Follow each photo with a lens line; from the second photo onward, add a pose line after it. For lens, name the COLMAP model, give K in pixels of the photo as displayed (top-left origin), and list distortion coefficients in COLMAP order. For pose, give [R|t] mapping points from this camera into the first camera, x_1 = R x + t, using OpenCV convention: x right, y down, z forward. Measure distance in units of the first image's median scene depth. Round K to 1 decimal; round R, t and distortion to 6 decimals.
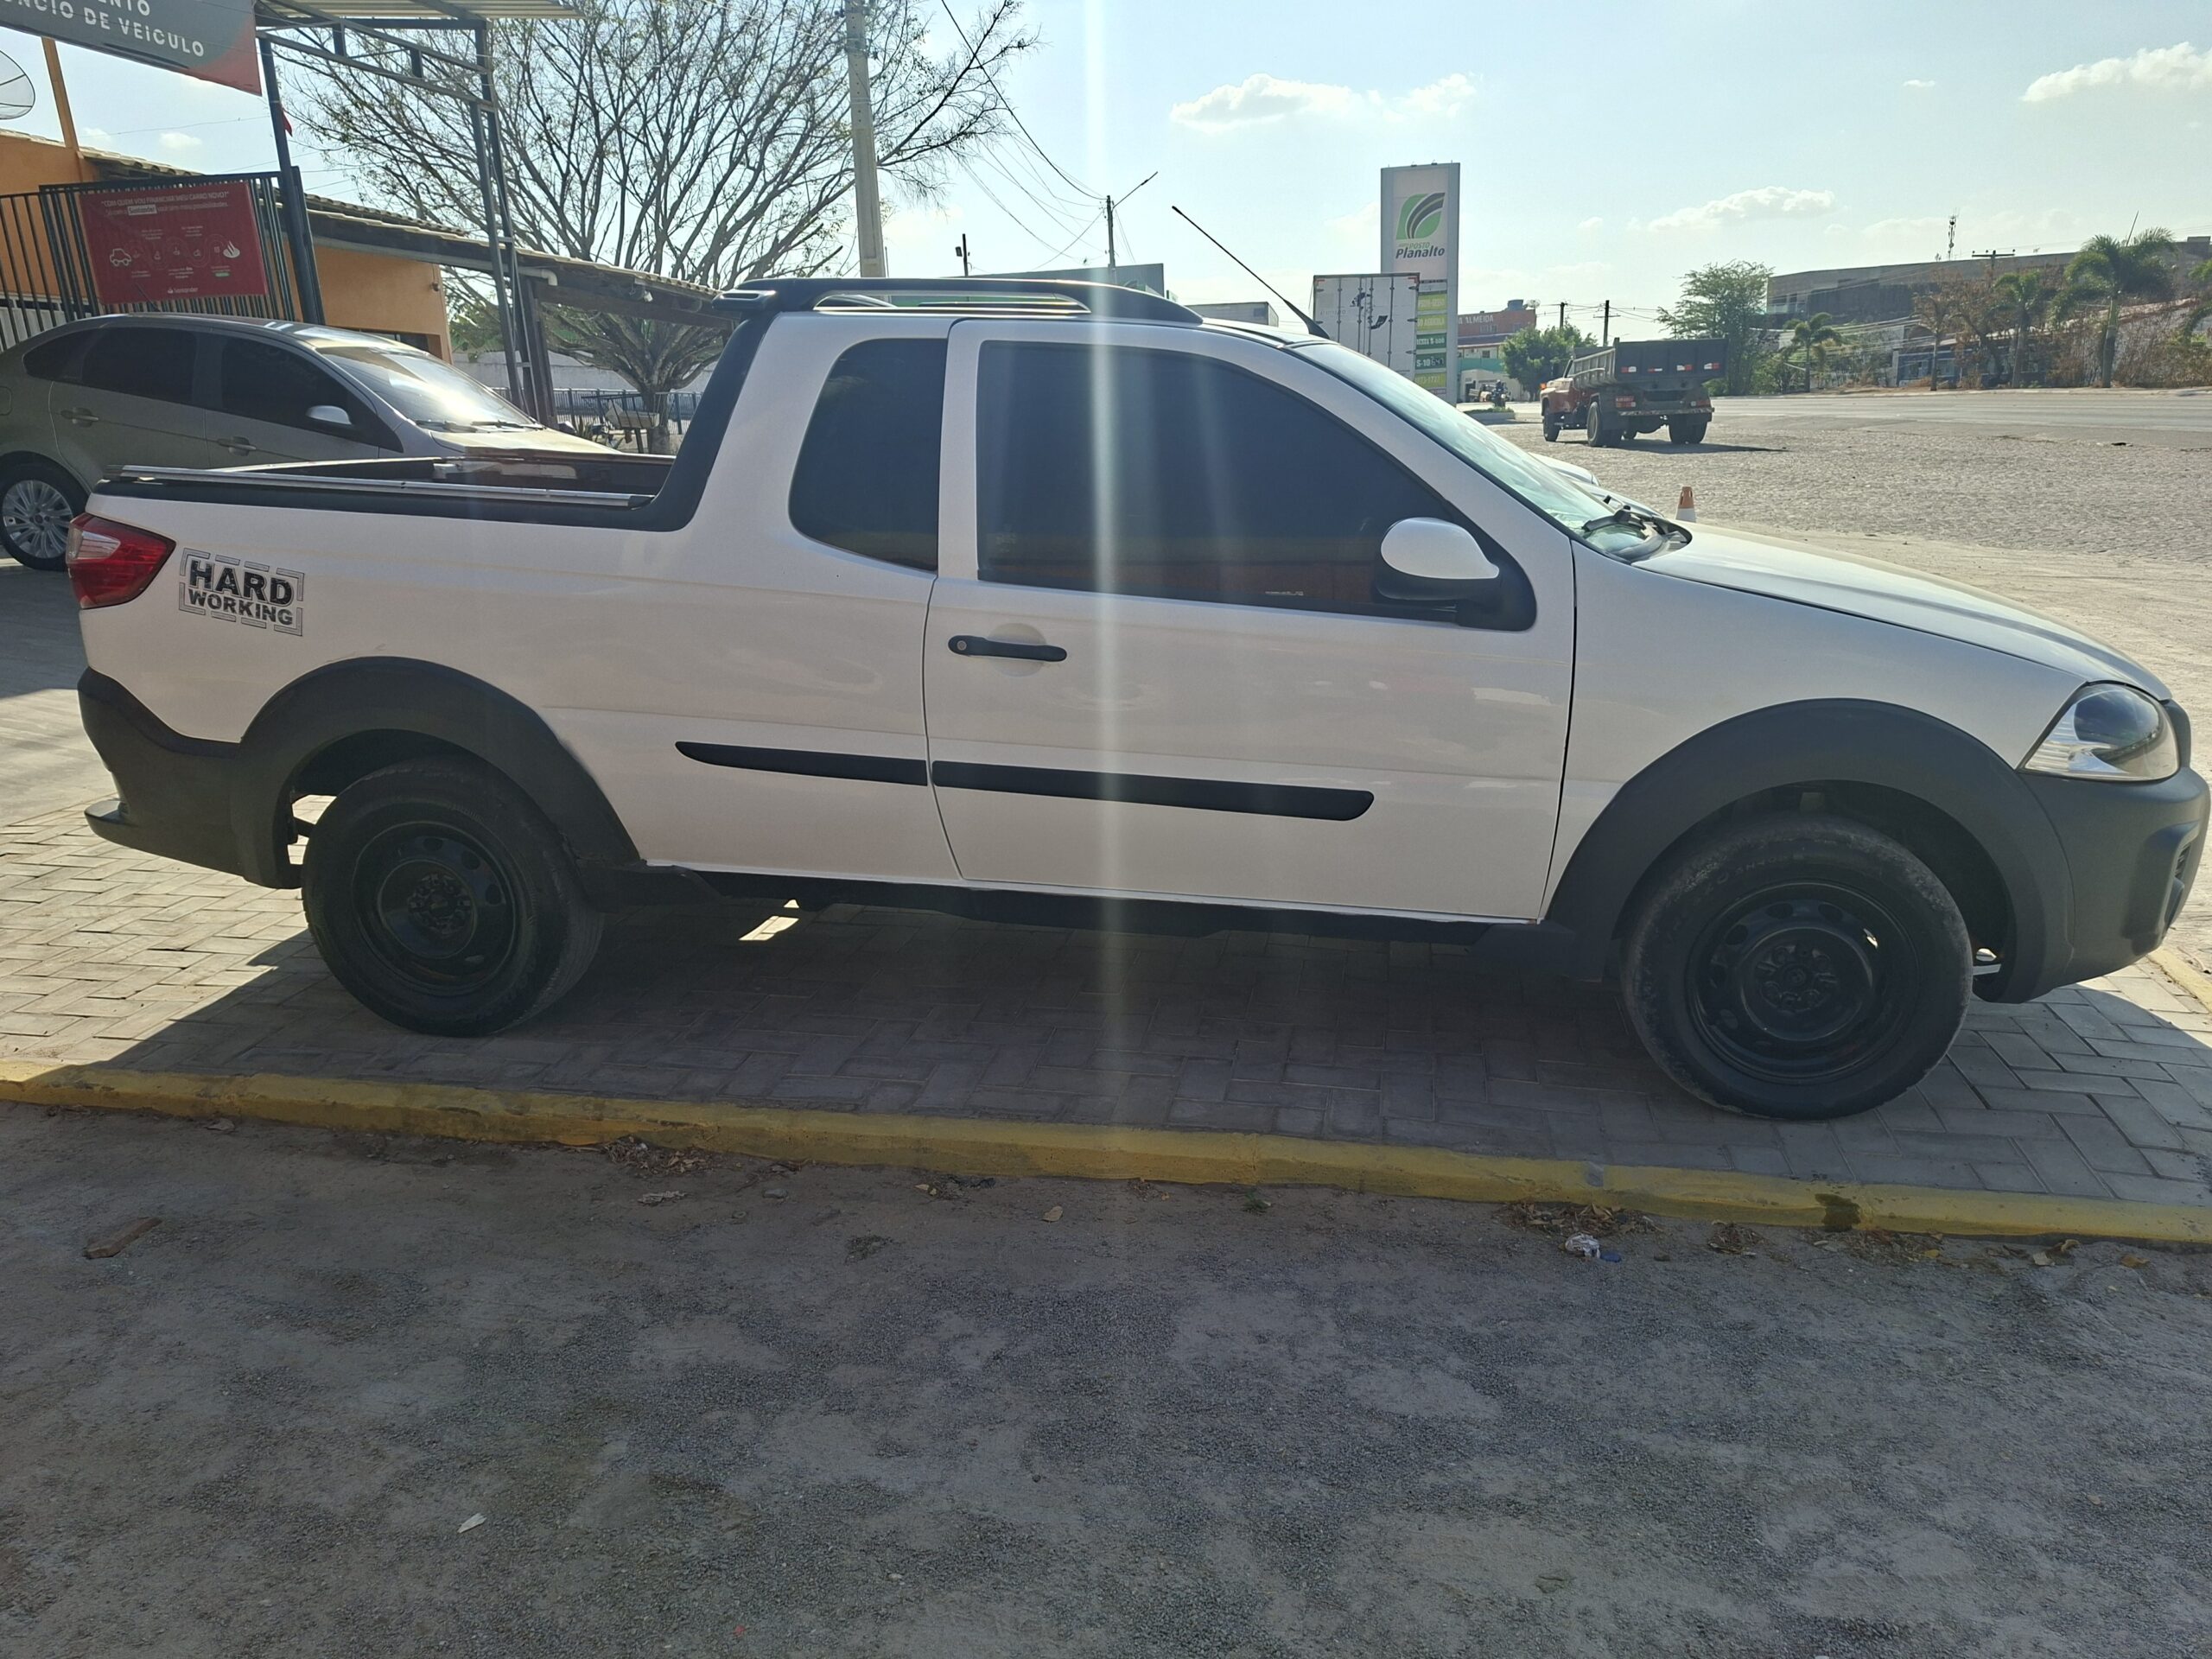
lens RADIAL K [[1553.1, 0, 1100.0], [0, 1553.1, 832.1], [0, 0, 1]] dist [0.054878, -0.050687]
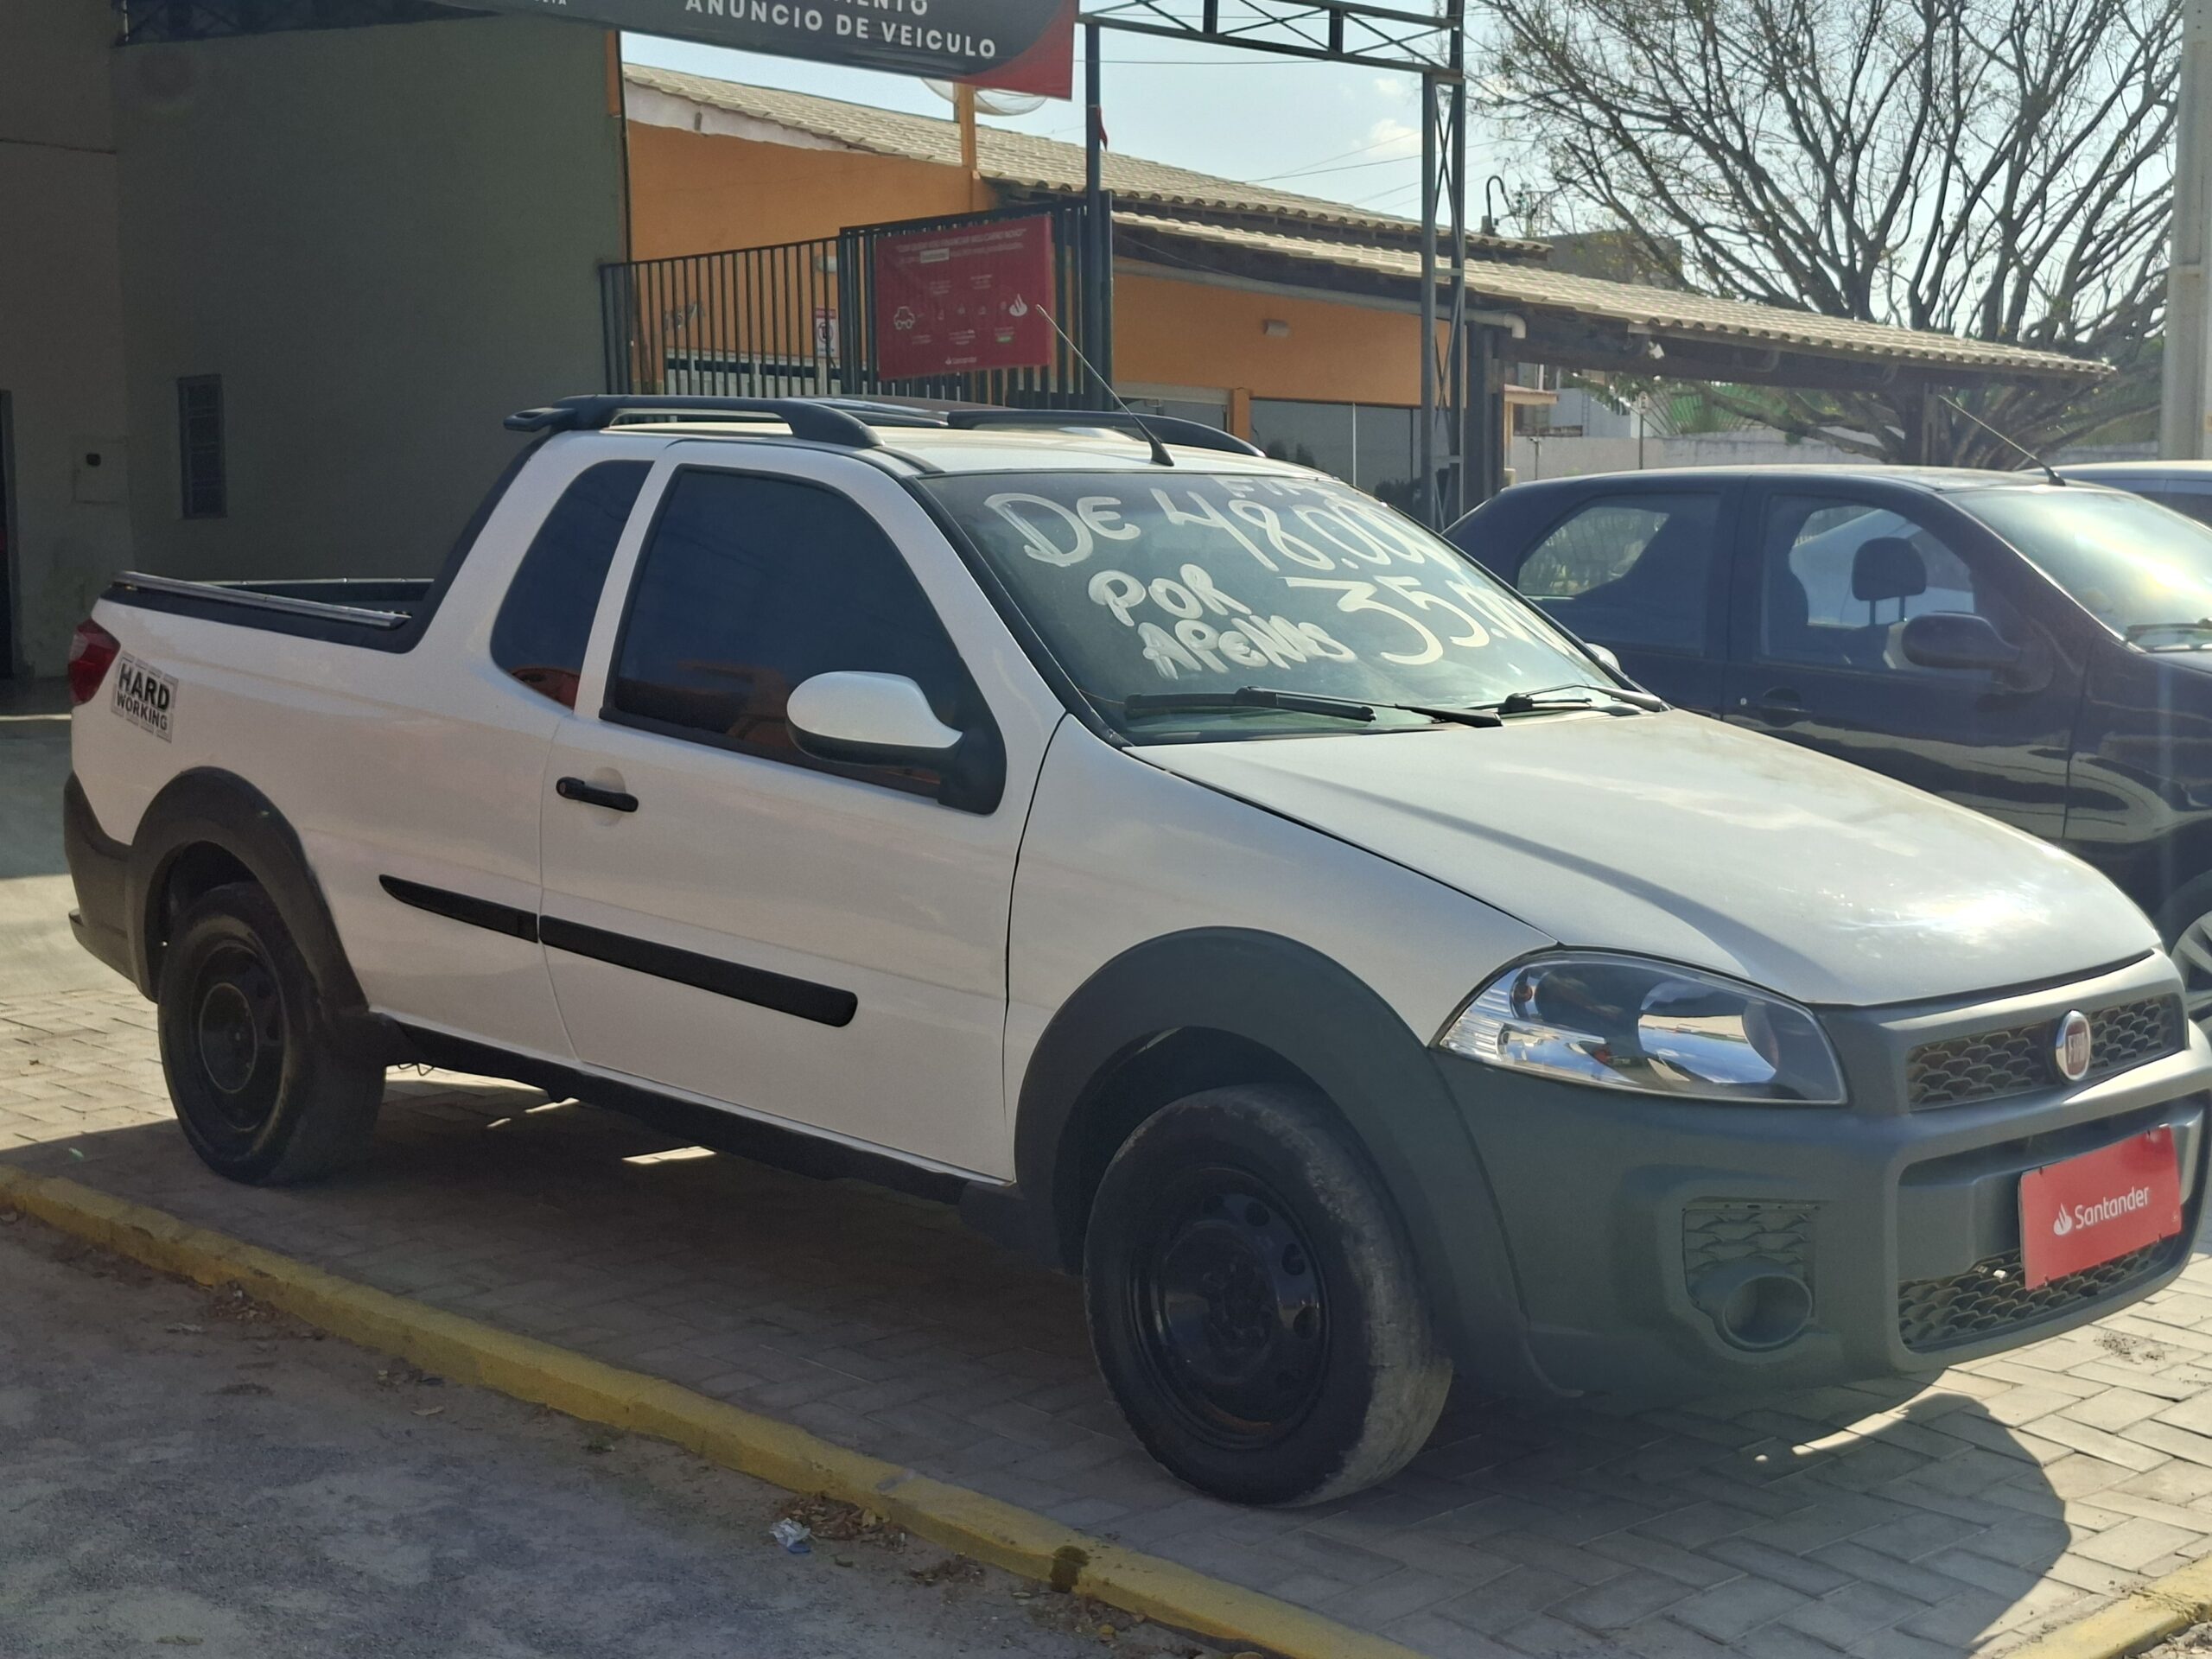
lens RADIAL K [[3095.1, 0, 1105.6], [0, 3095.1, 822.5], [0, 0, 1]] dist [0.102219, 0.000000]
pose [[0.808294, 0.078565, -0.583514, 1.135586], [-0.175639, 0.978108, -0.111606, 0.041751], [0.561971, 0.192698, 0.804398, -0.249556]]
